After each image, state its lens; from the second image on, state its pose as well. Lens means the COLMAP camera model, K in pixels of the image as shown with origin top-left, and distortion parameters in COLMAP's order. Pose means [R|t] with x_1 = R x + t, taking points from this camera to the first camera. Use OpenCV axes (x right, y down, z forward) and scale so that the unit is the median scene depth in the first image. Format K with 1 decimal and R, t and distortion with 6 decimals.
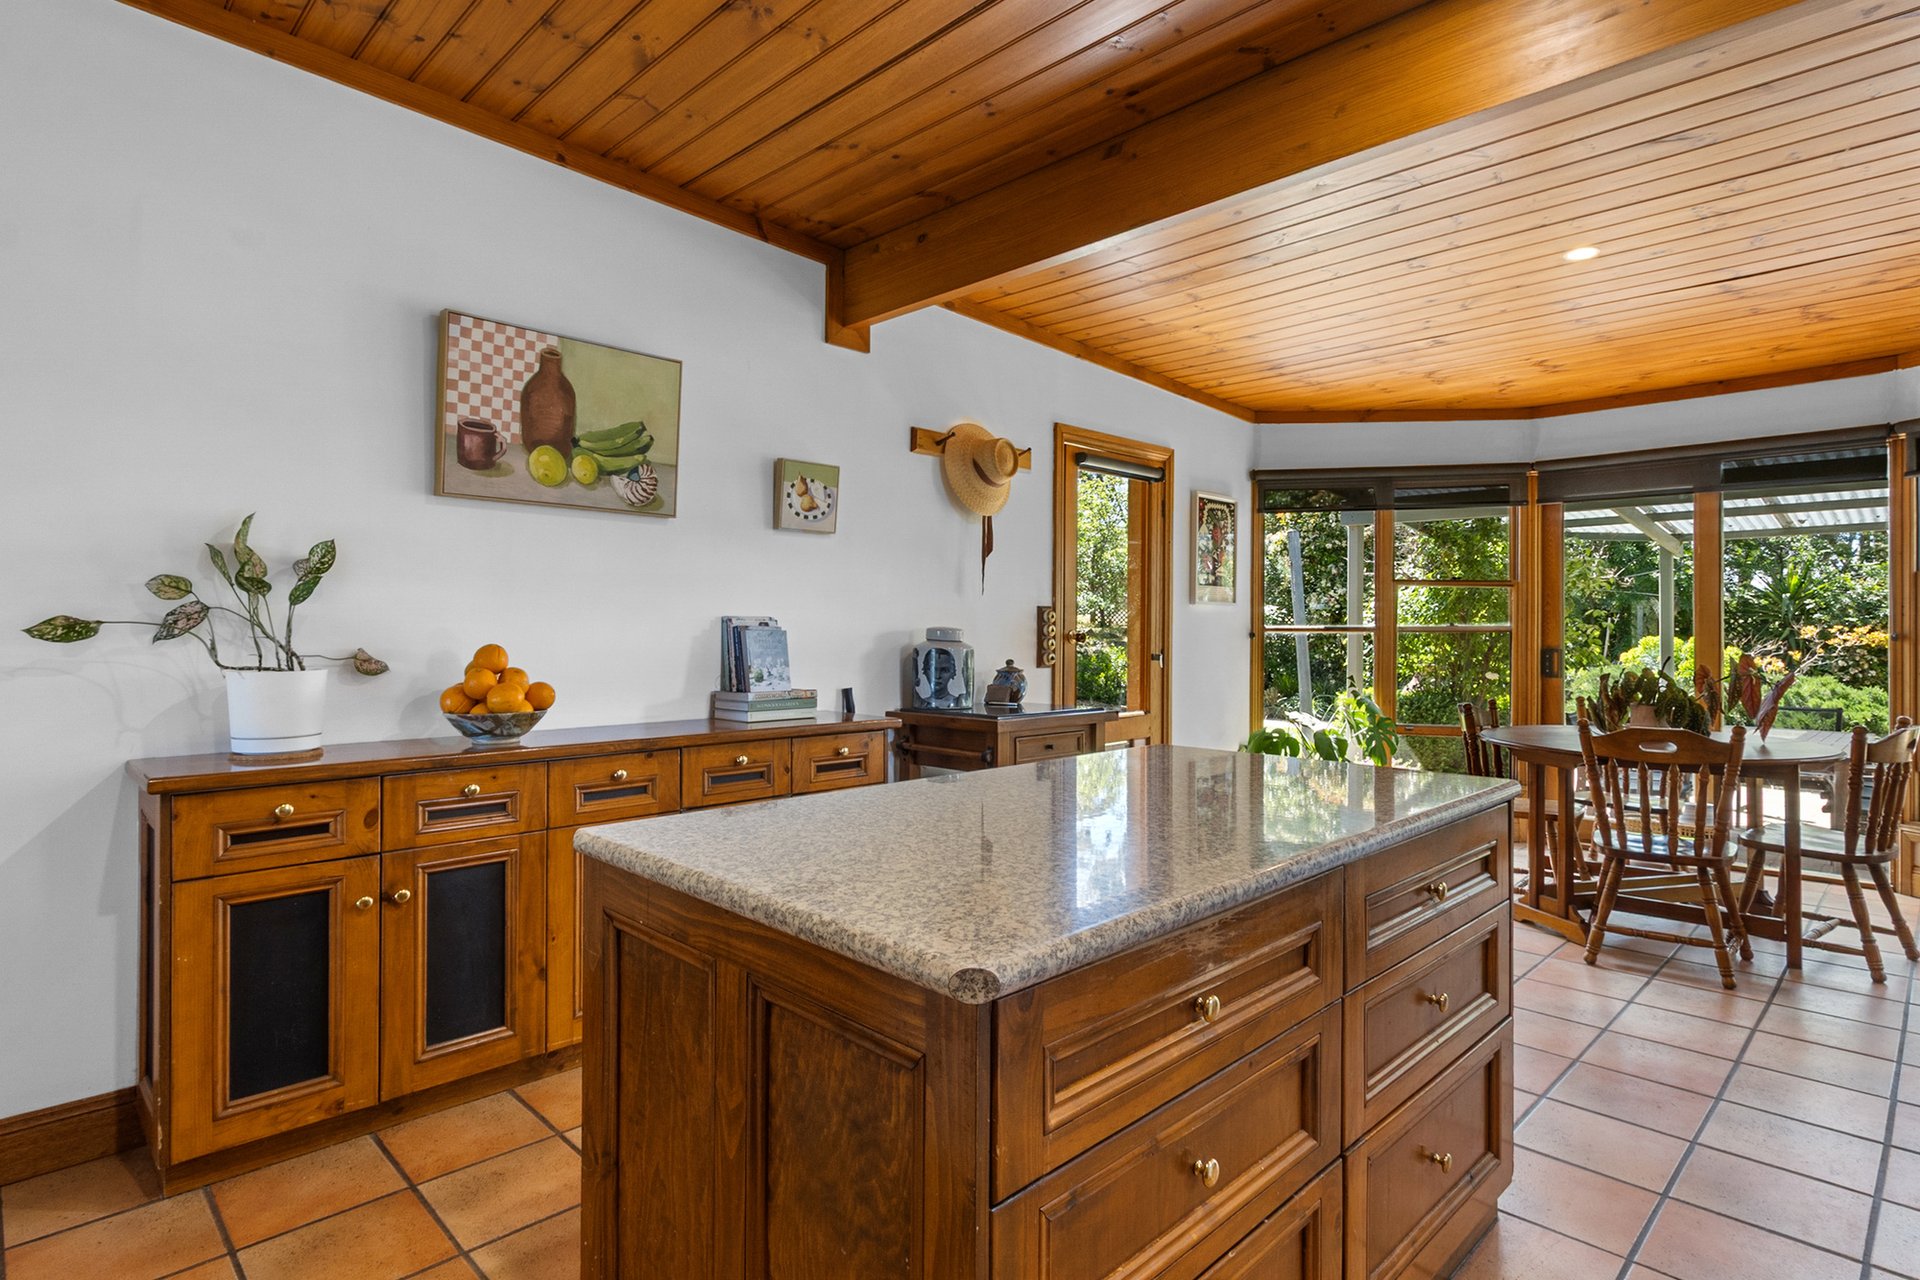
lens RADIAL K [[1009.8, 0, 952.8], [0, 1009.8, 619.8], [0, 0, 1]] dist [0.014106, -0.000746]
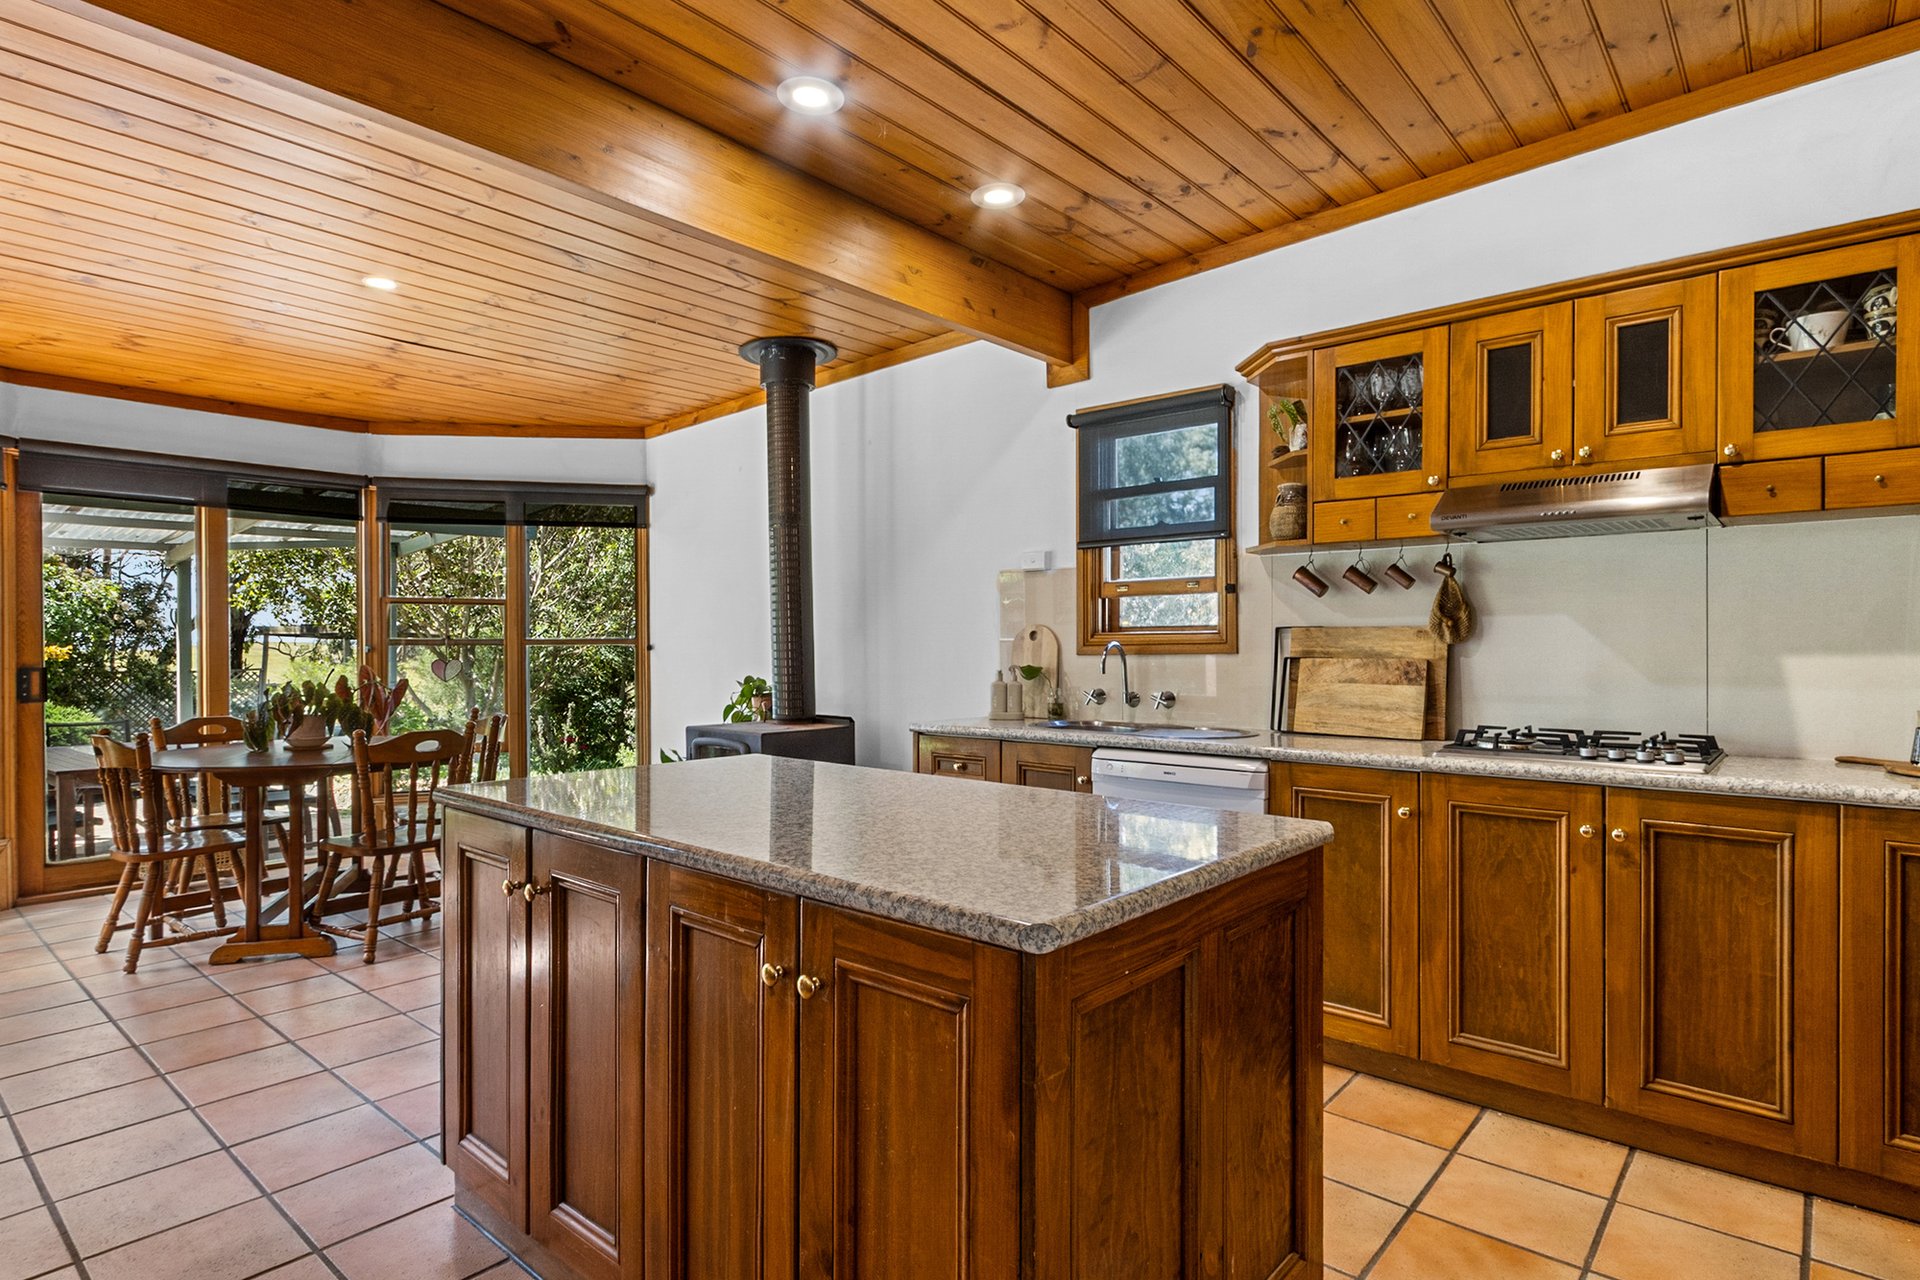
lens RADIAL K [[1026.9, 0, 955.5], [0, 1026.9, 644.6], [0, 0, 1]] dist [0.001956, 0.000091]
pose [[-0.082414, -0.003065, 0.996593, -0.307037], [-0.006864, 0.999973, 0.002508, 0.002755], [-0.996575, -0.006634, -0.082433, 0.314661]]
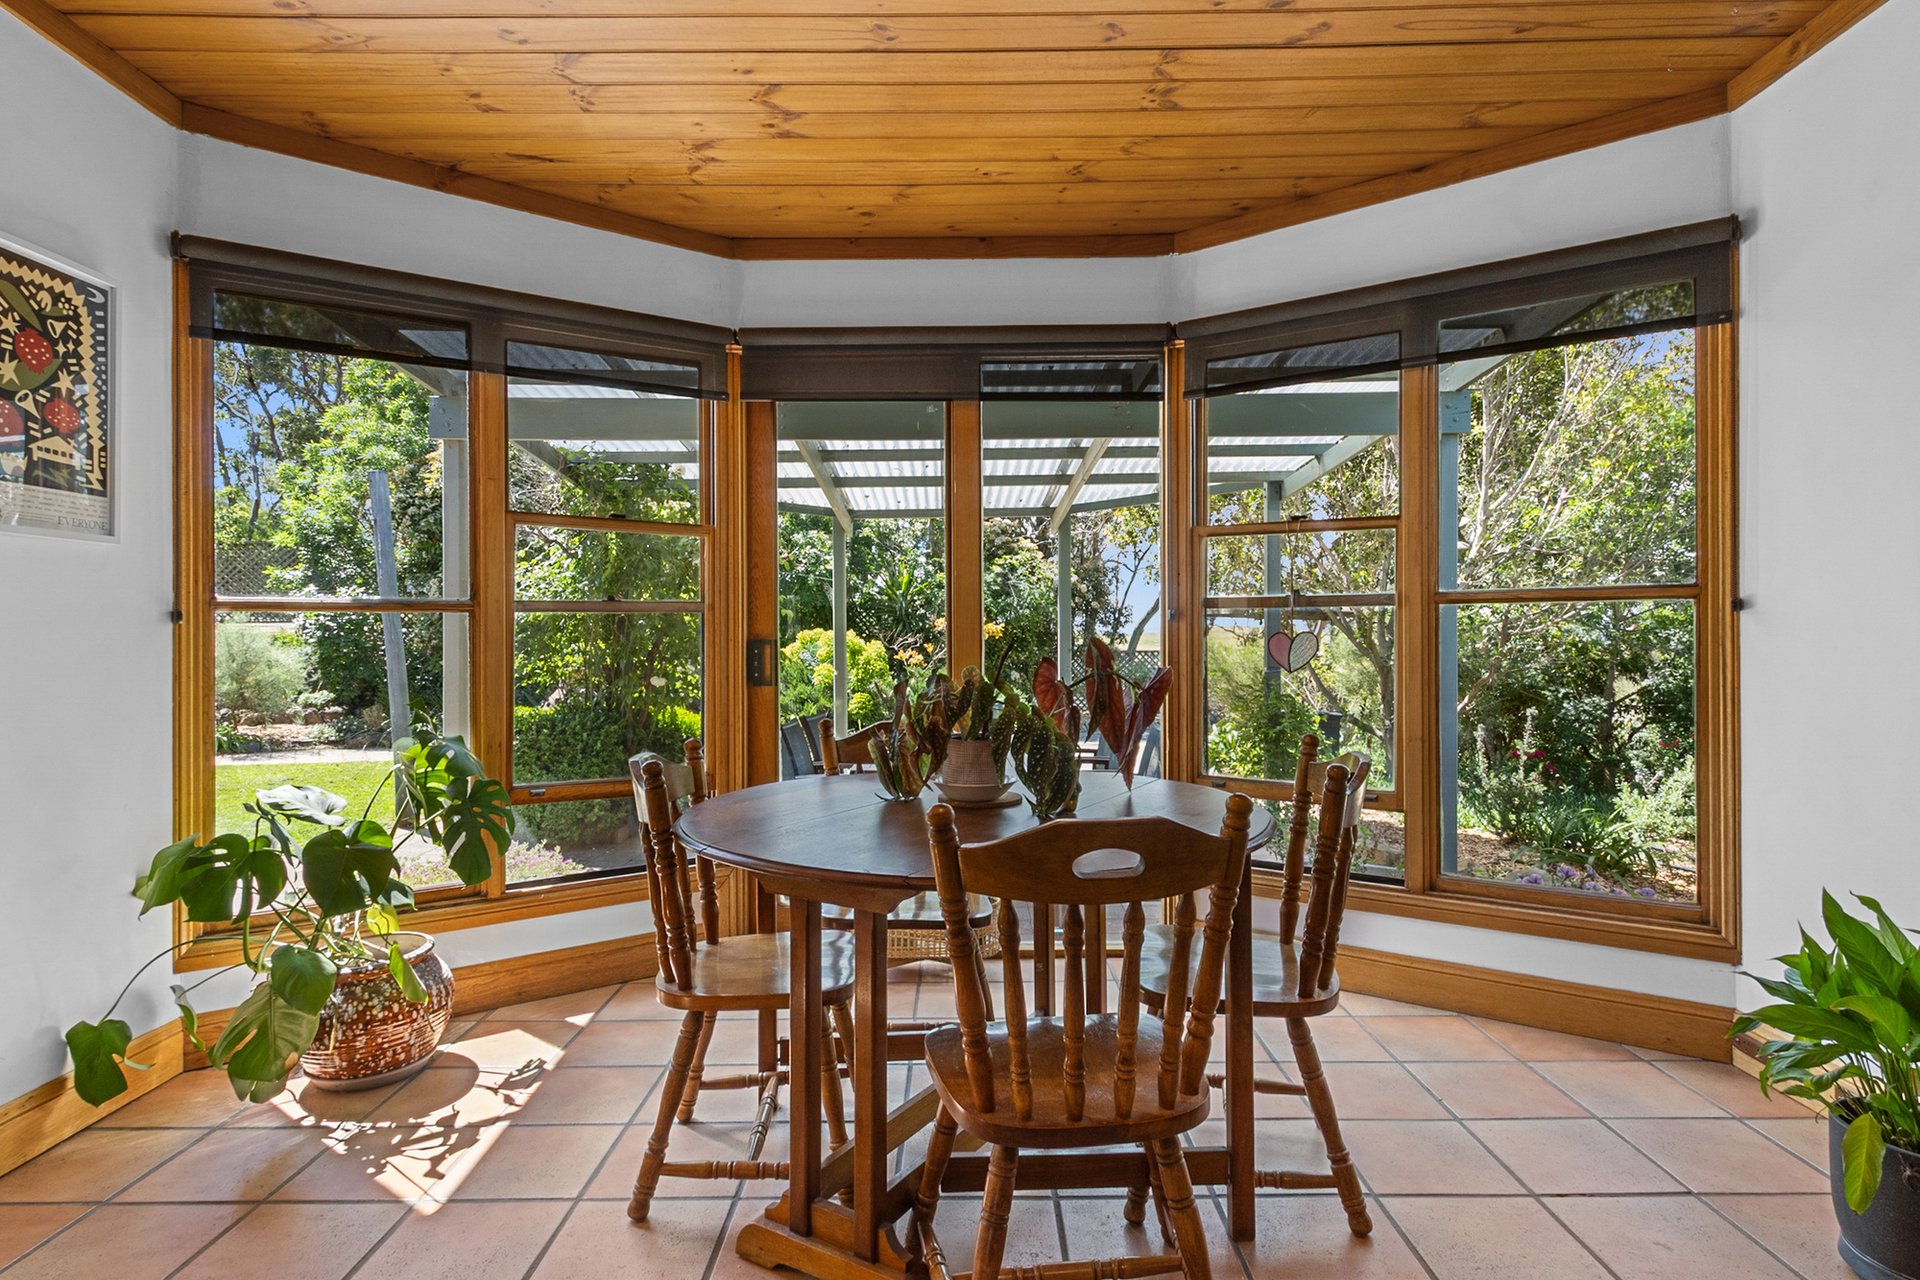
lens RADIAL K [[1026.9, 0, 955.5], [0, 1026.9, 644.6], [0, 0, 1]] dist [0.001956, 0.000091]
pose [[0.704804, -0.014650, 0.709251, 0.226367], [0.000257, 0.999792, 0.020395, 0.019093], [-0.709402, -0.014192, 0.704661, 0.469988]]
